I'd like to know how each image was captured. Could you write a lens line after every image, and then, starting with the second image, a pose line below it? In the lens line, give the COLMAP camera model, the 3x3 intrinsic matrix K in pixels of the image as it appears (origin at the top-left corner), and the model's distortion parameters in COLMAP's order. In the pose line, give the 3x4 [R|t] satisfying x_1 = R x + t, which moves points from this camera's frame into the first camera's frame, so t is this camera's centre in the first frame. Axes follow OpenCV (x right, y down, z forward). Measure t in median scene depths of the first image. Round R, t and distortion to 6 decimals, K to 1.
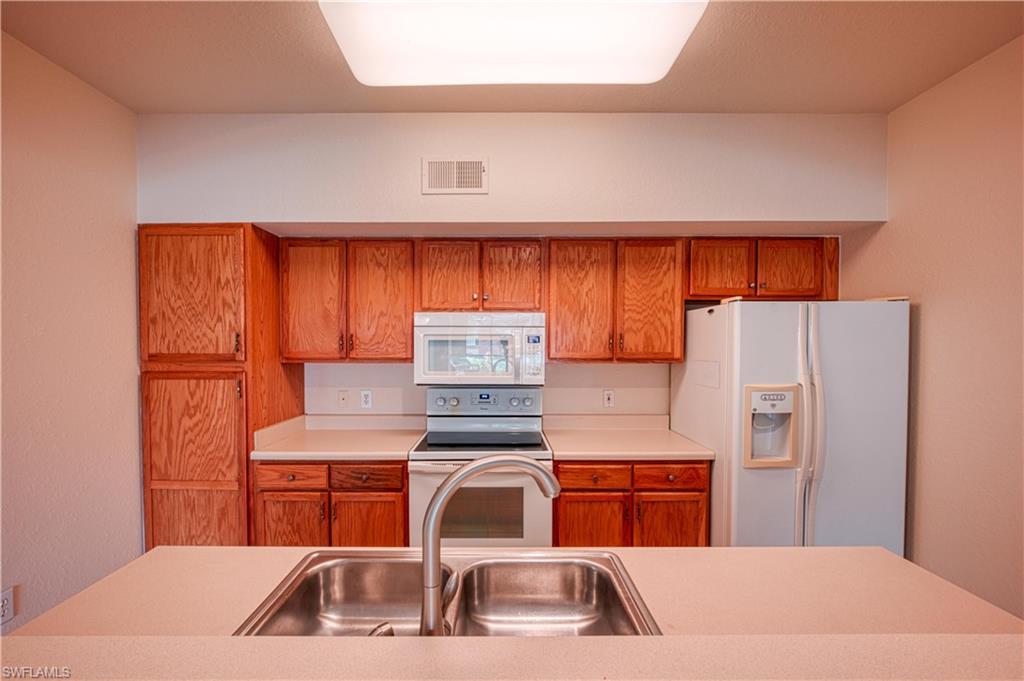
lens RADIAL K [[417.7, 0, 504.7], [0, 417.7, 351.9], [0, 0, 1]] dist [-0.001772, -0.000102]
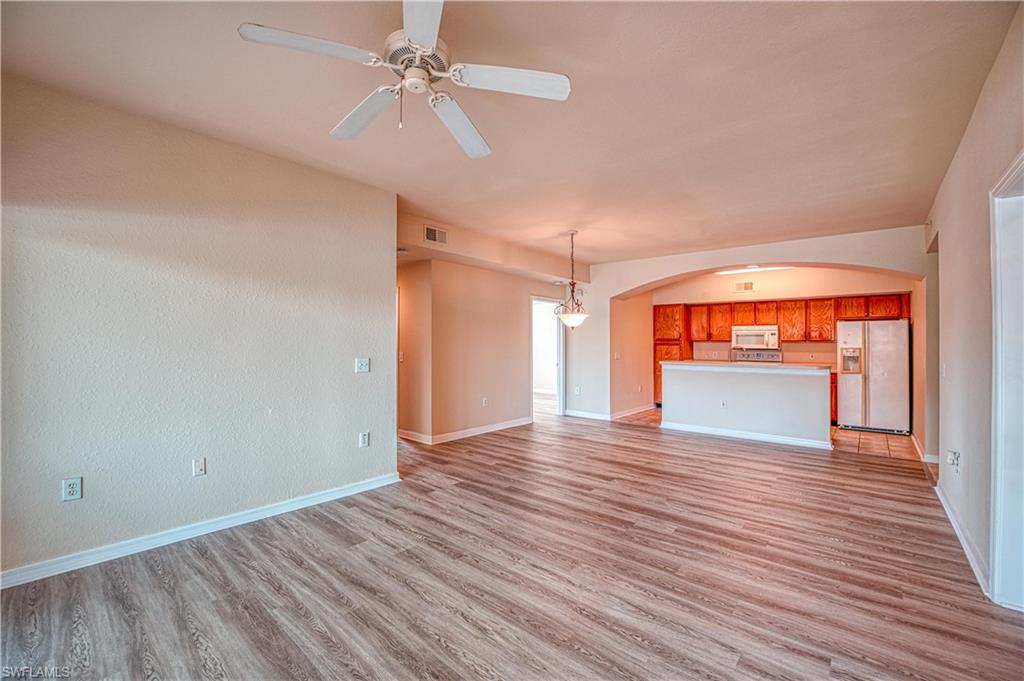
lens RADIAL K [[417.8, 0, 512.0], [0, 417.8, 340.5], [0, 0, 1]] dist [-0.035345, -0.000032]
pose [[0.757692, 0.000844, -0.652611, 0.637222], [-0.018955, 0.999606, -0.020714, 0.125484], [0.652336, 0.028066, 0.757410, -2.758046]]
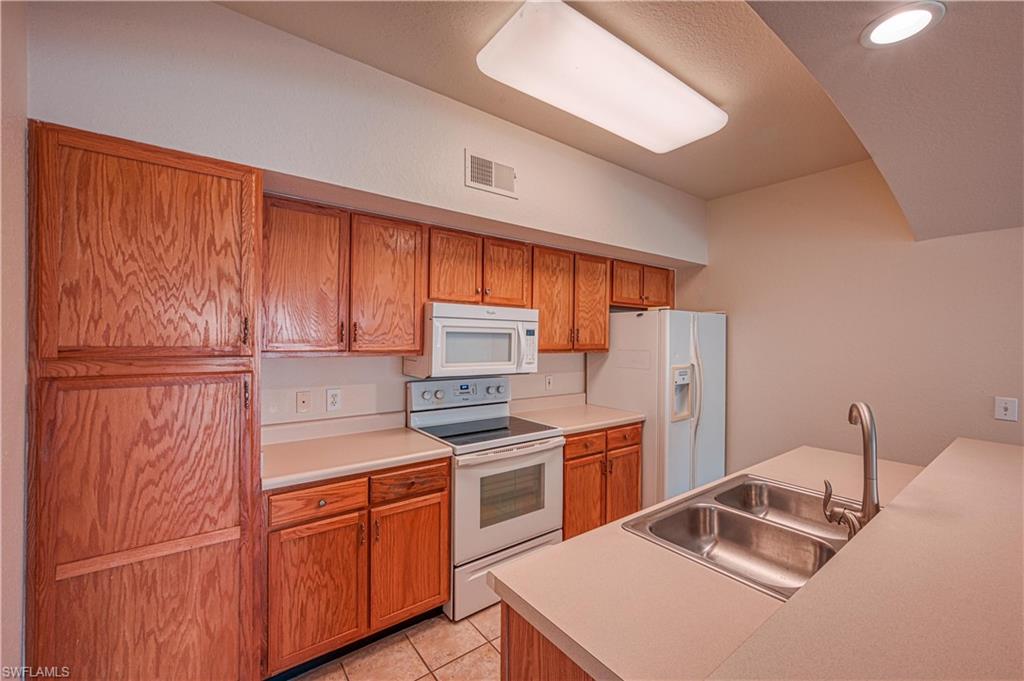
lens RADIAL K [[415.3, 0, 509.0], [0, 415.3, 337.2], [0, 0, 1]] dist [0.012153, 0.000064]
pose [[0.797776, 0.009439, 0.602880, -0.703158], [-0.000134, 0.999880, -0.015476, -0.000097], [-0.602954, 0.012266, 0.797682, 0.148964]]
